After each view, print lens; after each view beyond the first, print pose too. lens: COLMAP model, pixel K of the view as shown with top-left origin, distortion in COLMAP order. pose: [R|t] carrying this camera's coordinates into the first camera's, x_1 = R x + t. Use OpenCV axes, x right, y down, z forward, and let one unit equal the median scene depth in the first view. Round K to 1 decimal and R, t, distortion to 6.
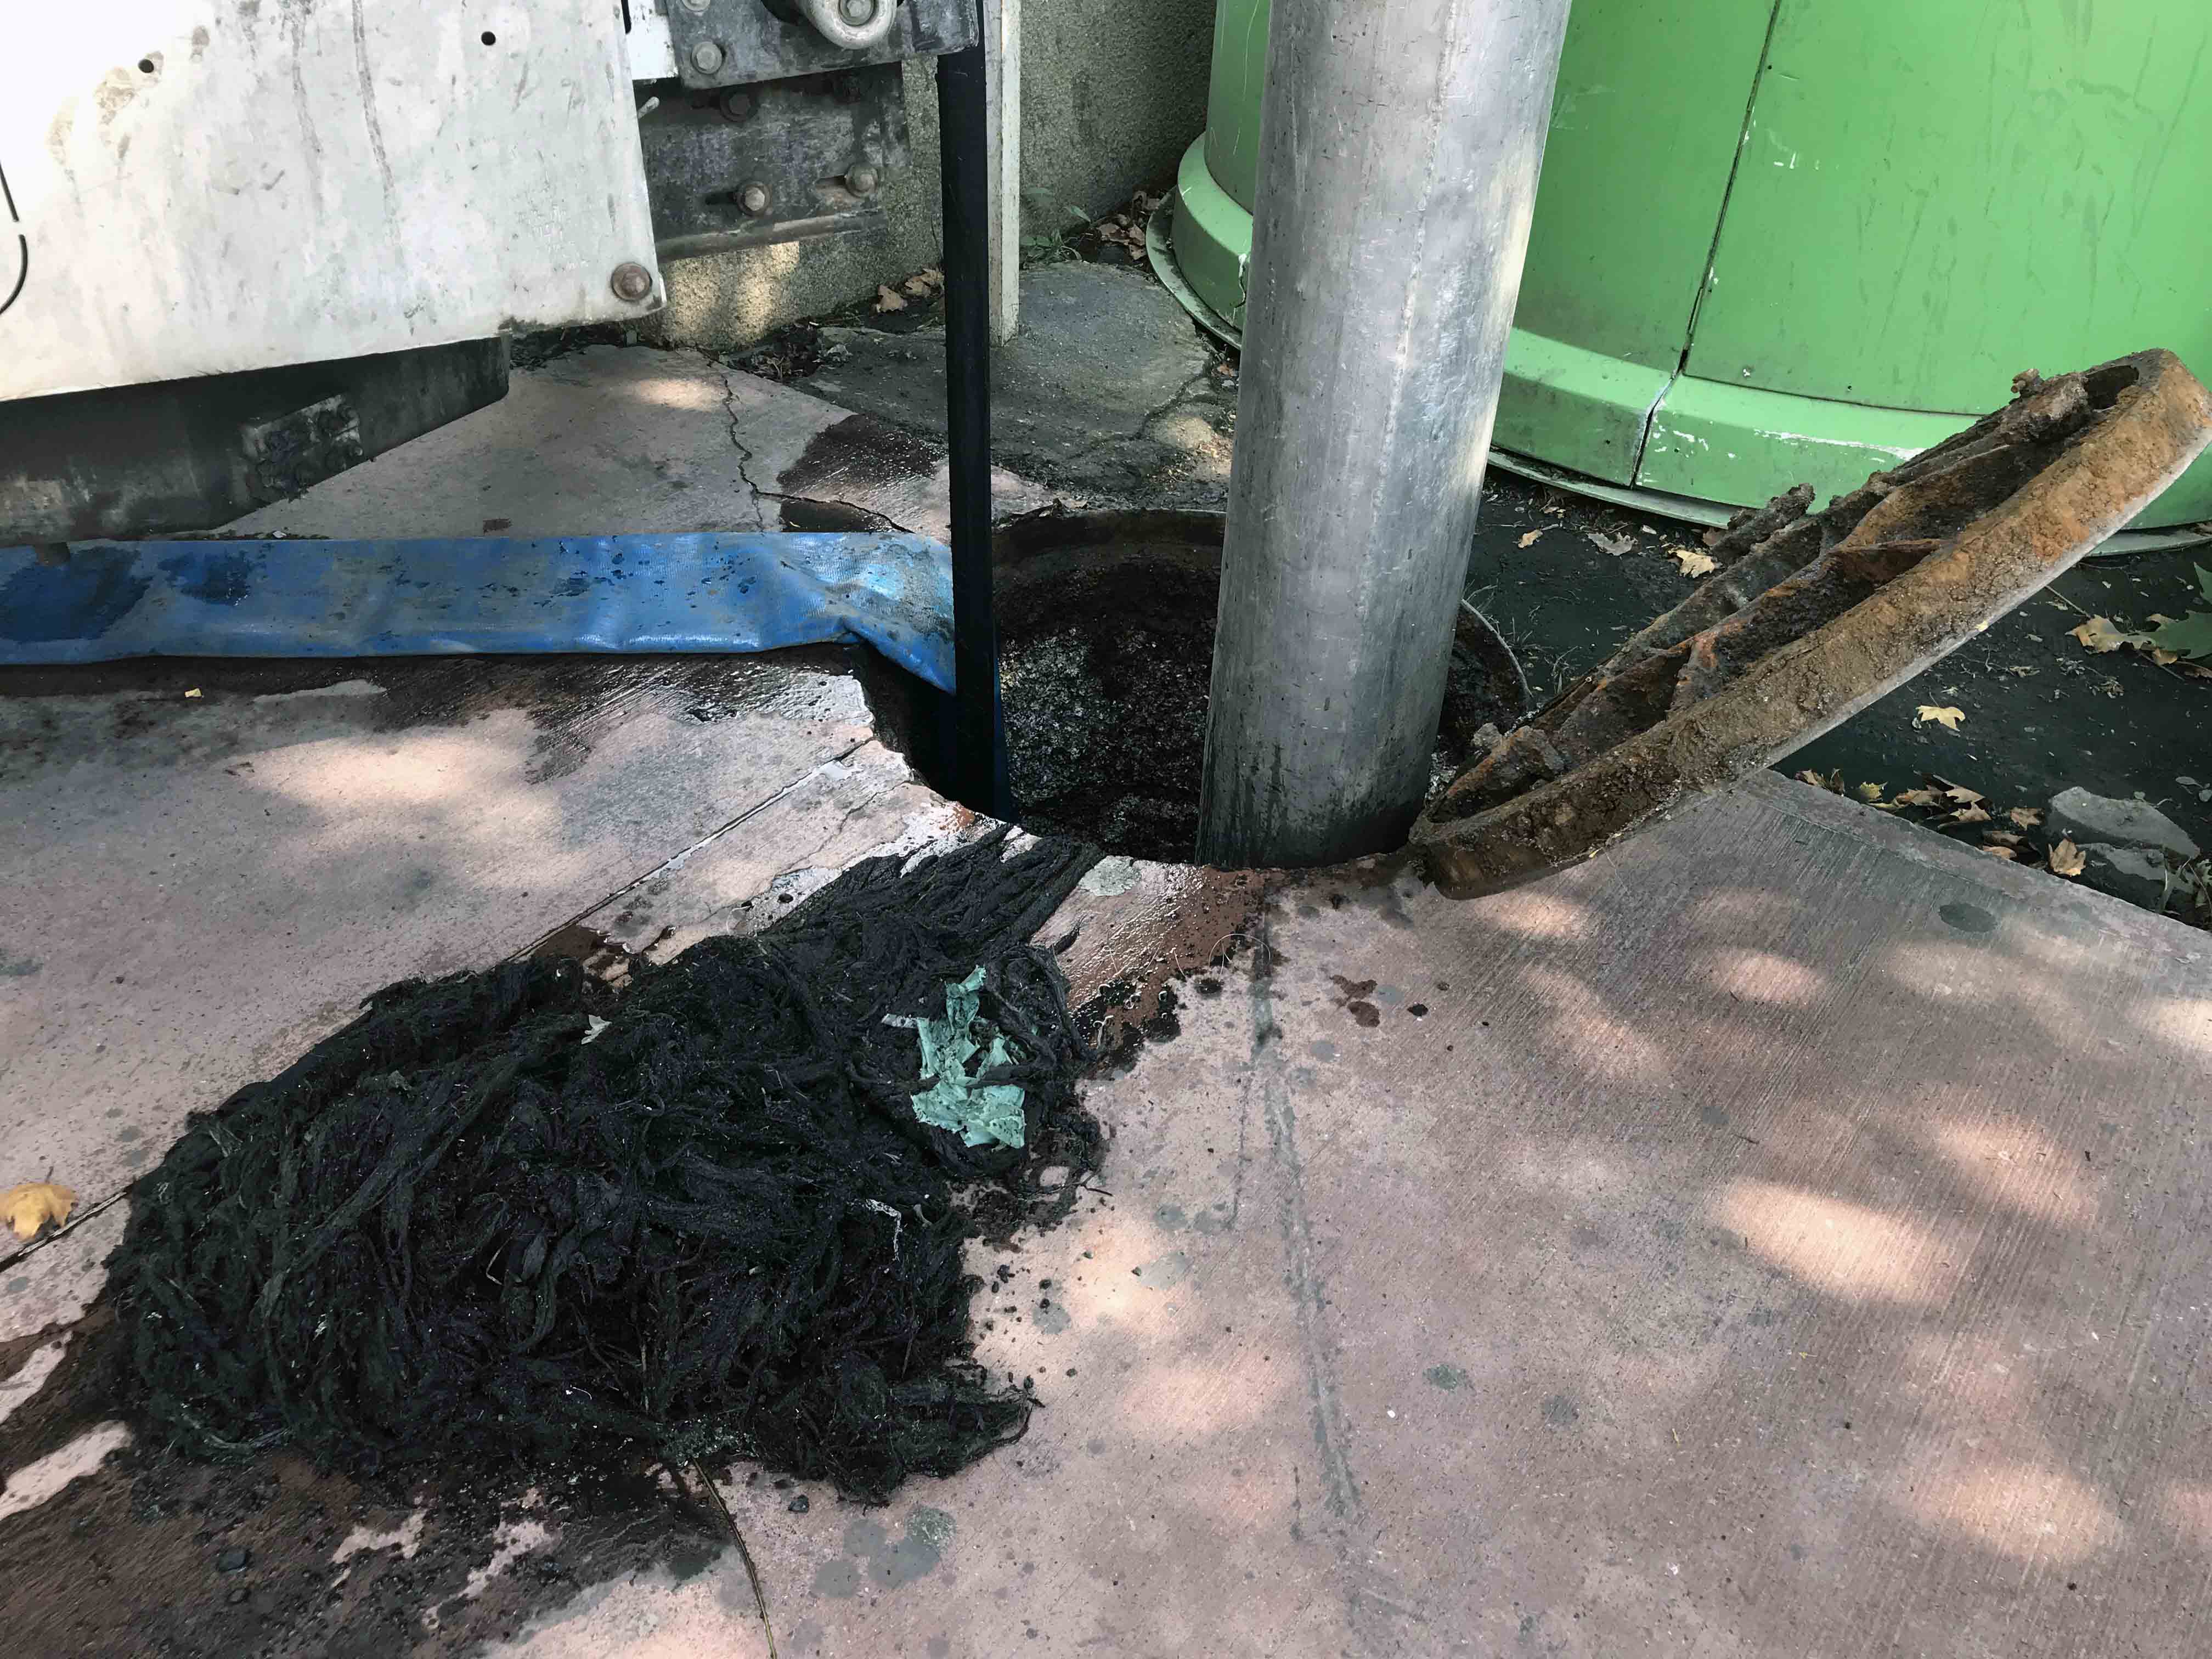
lens RADIAL K [[1816.5, 0, 1096.3], [0, 1816.5, 817.5], [0, 0, 1]] dist [0.041752, -0.063829]
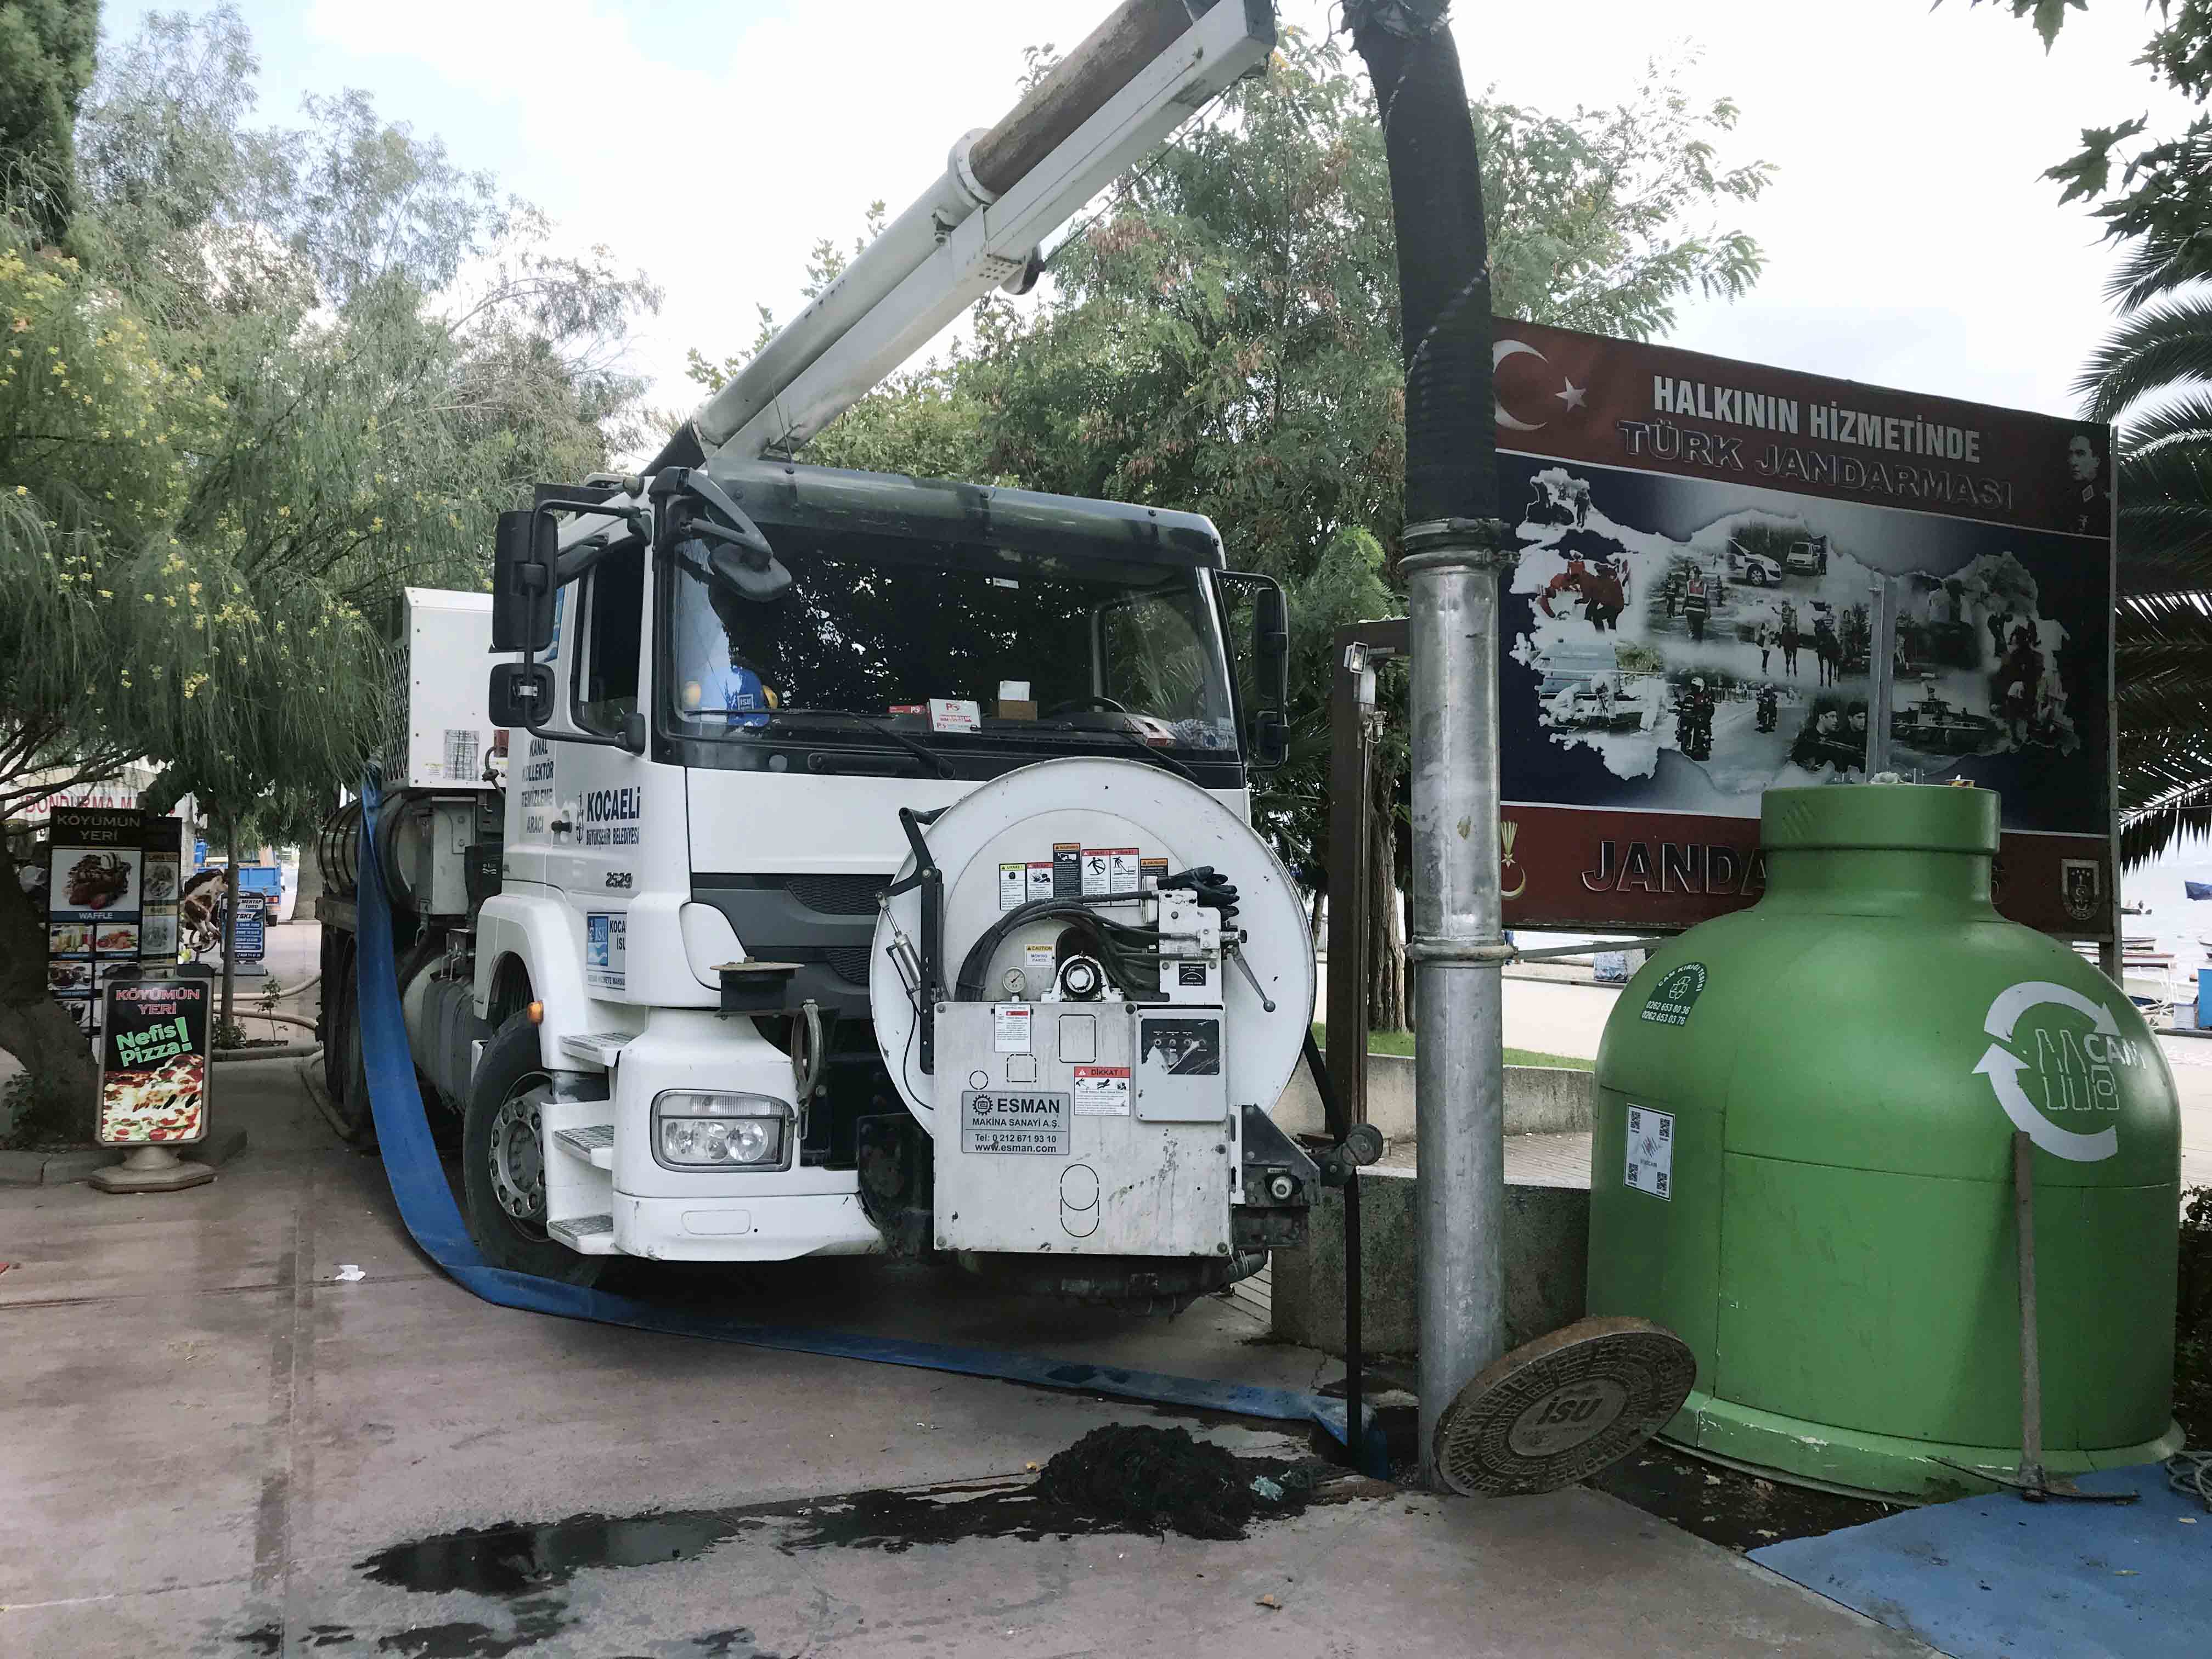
lens RADIAL K [[1839.3, 0, 1079.1], [0, 1839.3, 823.7], [0, 0, 1]] dist [0.044693, -0.001052]
pose [[0.864129, -0.036953, -0.501911, 1.265982], [-0.288399, 0.780948, -0.554027, 1.082269], [0.412439, 0.623502, 0.664183, -1.988900]]
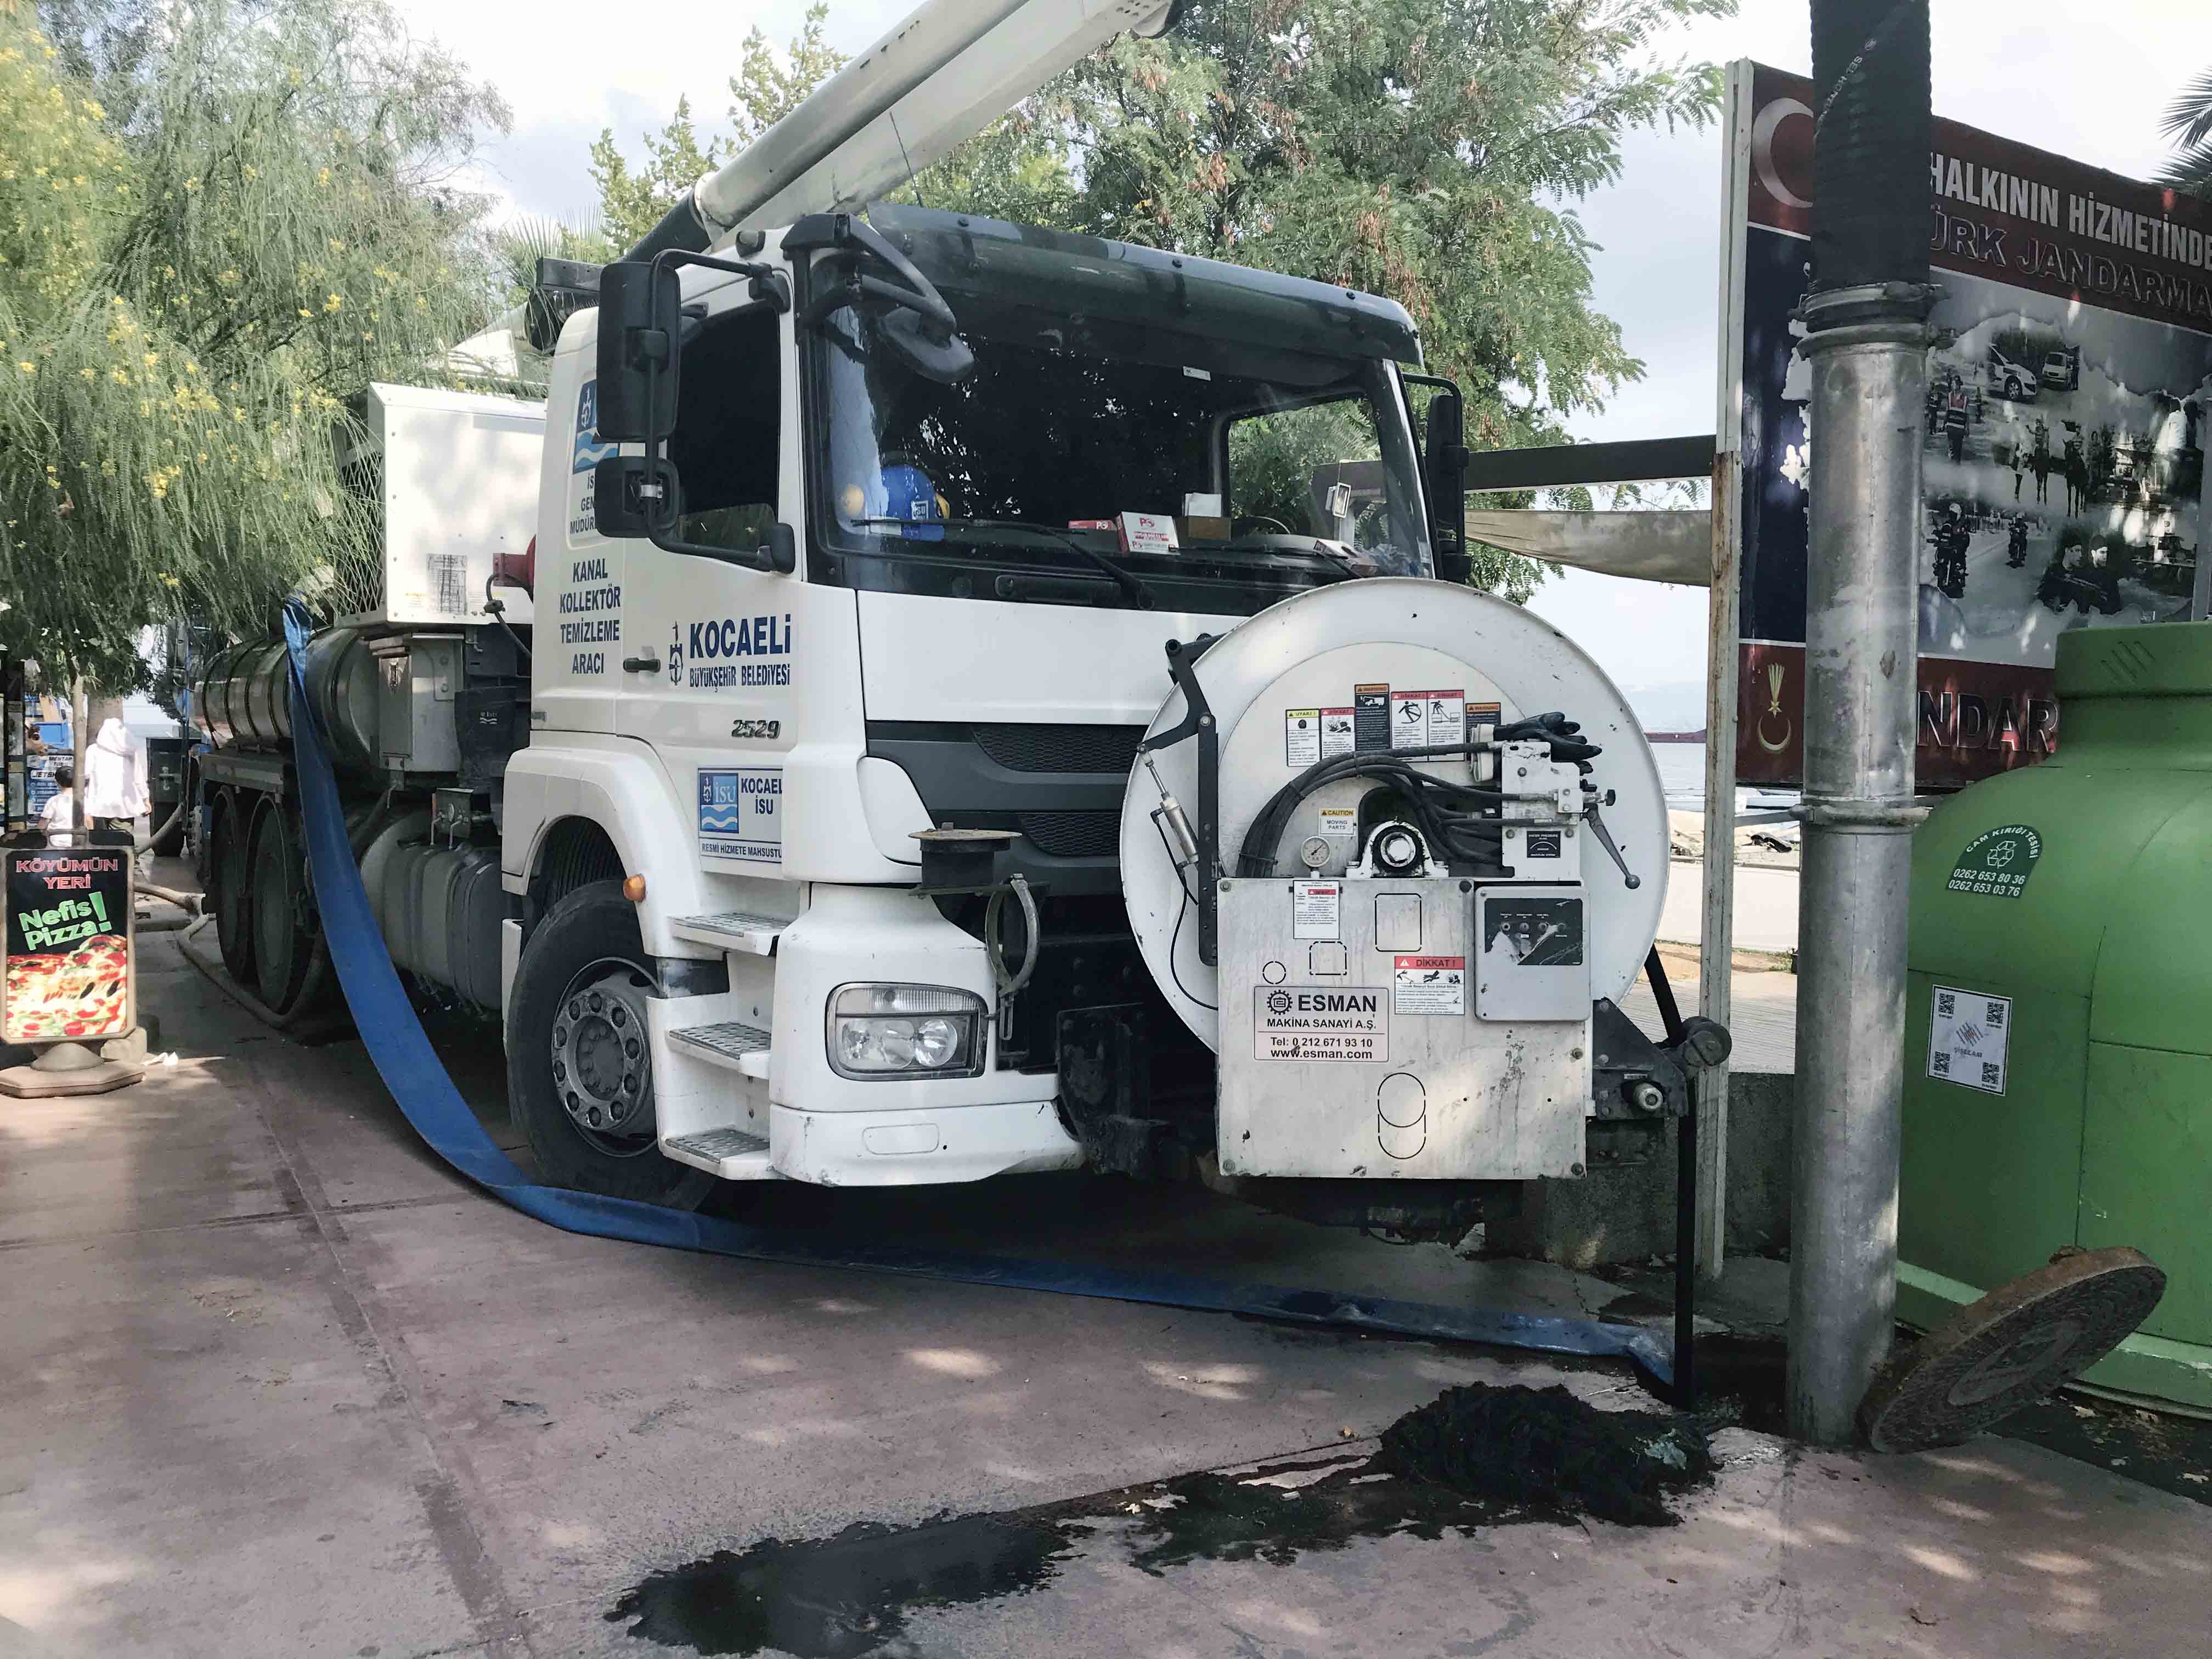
lens RADIAL K [[1822.7, 0, 1095.7], [0, 1822.7, 830.9], [0, 0, 1]] dist [0.035834, -0.006416]
pose [[0.916262, -0.000025, -0.400580, 0.236021], [-0.226906, 0.824068, -0.519062, 0.940107], [0.330119, 0.566490, 0.755057, -1.809679]]
